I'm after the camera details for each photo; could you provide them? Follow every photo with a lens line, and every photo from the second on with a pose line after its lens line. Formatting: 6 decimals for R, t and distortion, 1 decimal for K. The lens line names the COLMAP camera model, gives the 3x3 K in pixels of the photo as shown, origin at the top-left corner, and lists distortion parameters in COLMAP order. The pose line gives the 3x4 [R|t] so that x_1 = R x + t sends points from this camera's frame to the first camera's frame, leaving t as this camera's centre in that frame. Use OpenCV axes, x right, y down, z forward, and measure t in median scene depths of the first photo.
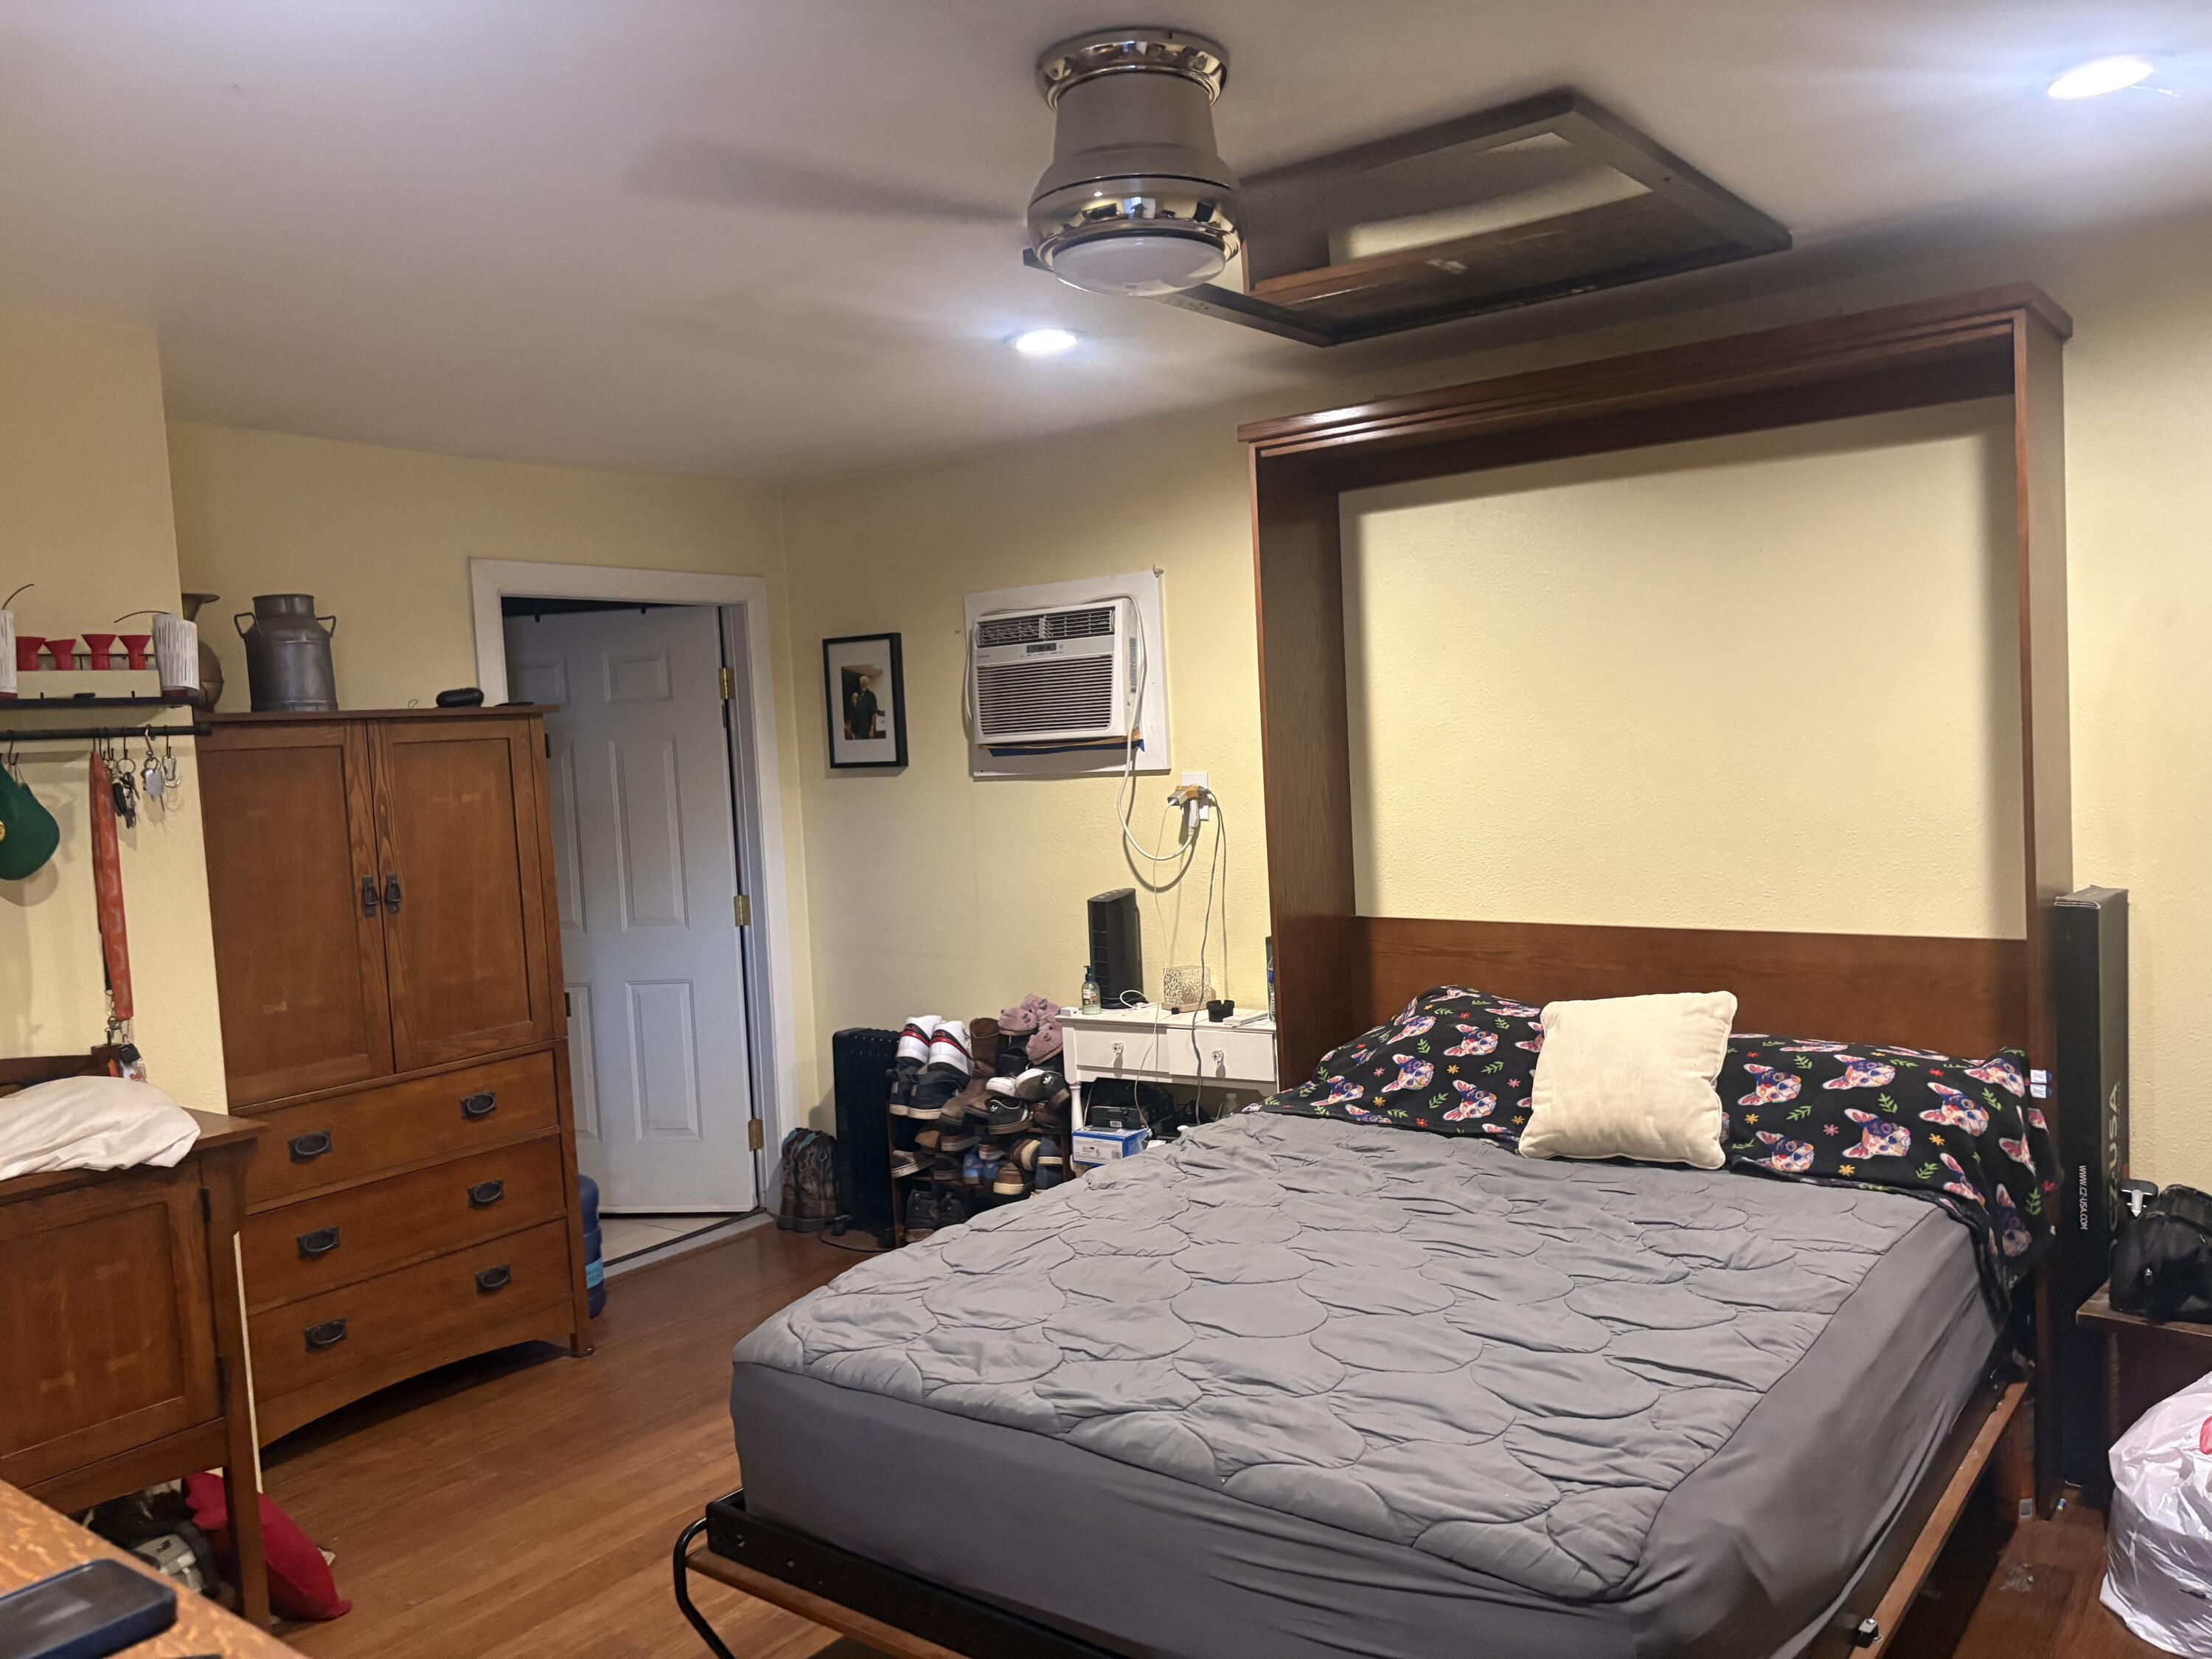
lens RADIAL K [[1684.3, 0, 1106.0], [0, 1684.3, 829.5], [0, 0, 1]] dist [-0.000670, -0.001293]
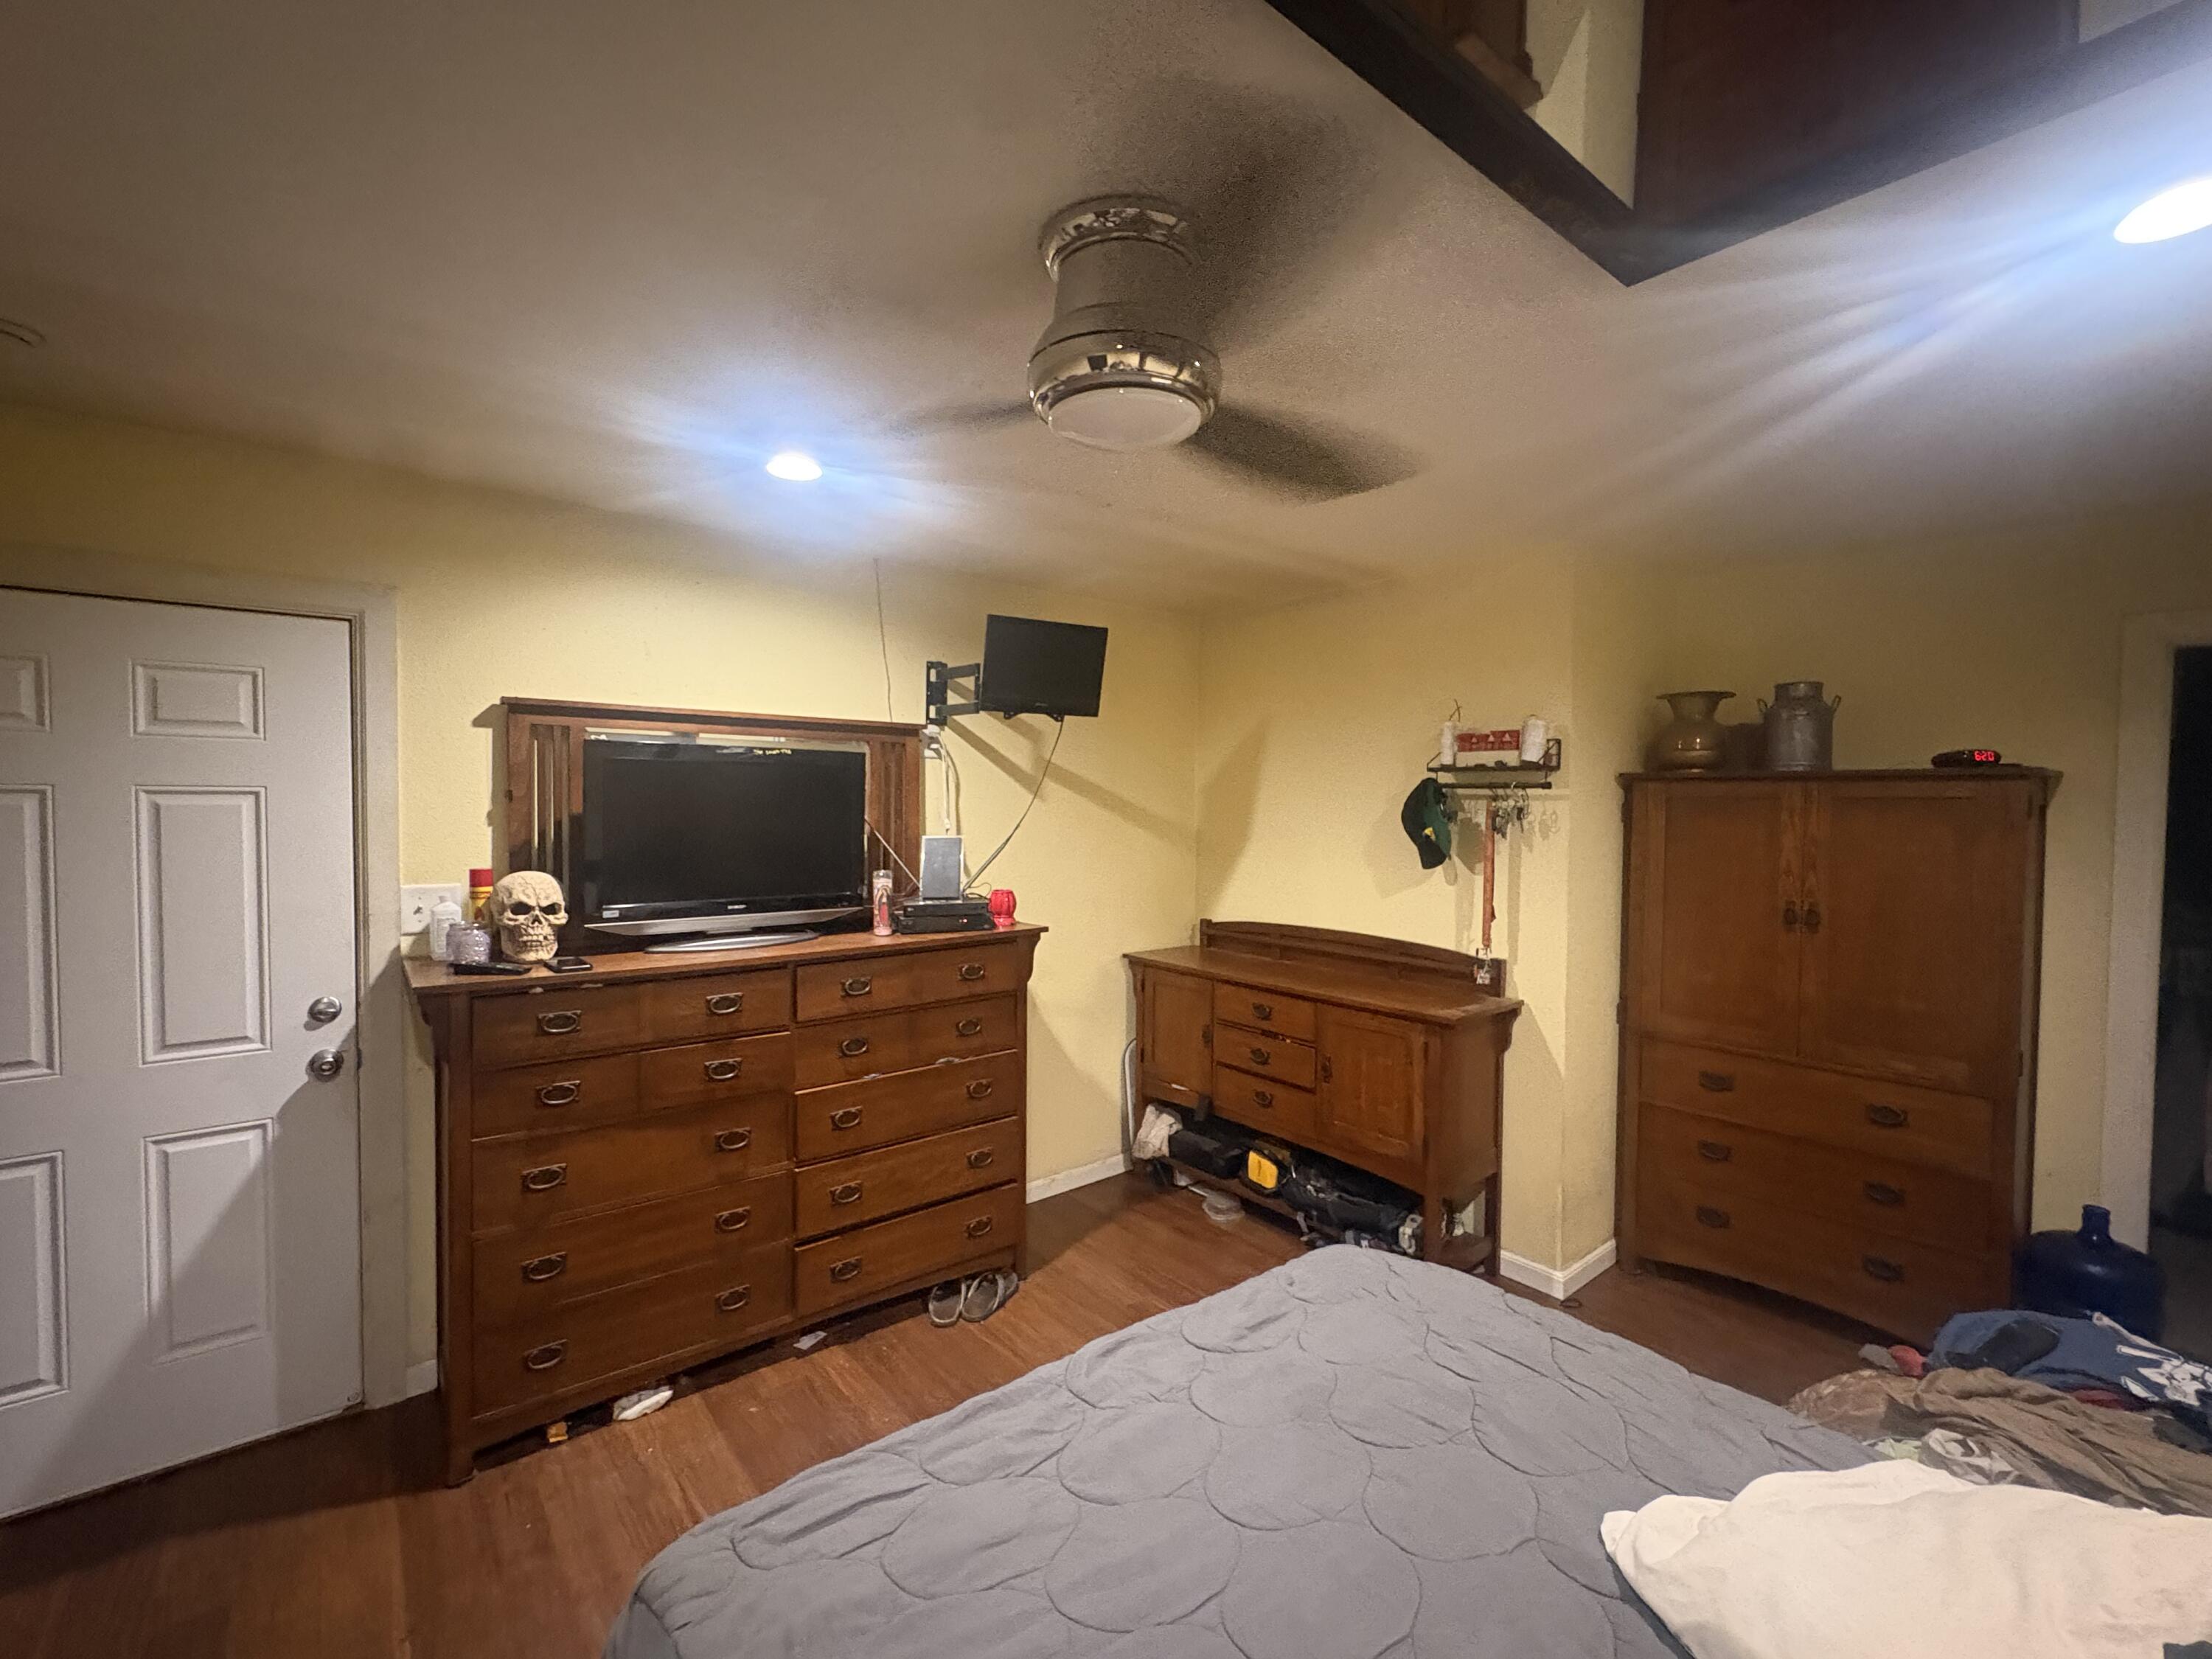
lens RADIAL K [[964.6, 0, 1106.0], [0, 964.6, 829.5], [0, 0, 1]] dist [-0.000807, -0.000070]
pose [[-0.214766, 0.076305, -0.973680, 0.387060], [-0.055363, 0.994389, 0.090140, -0.063195], [0.975095, 0.073265, -0.209337, 0.638128]]
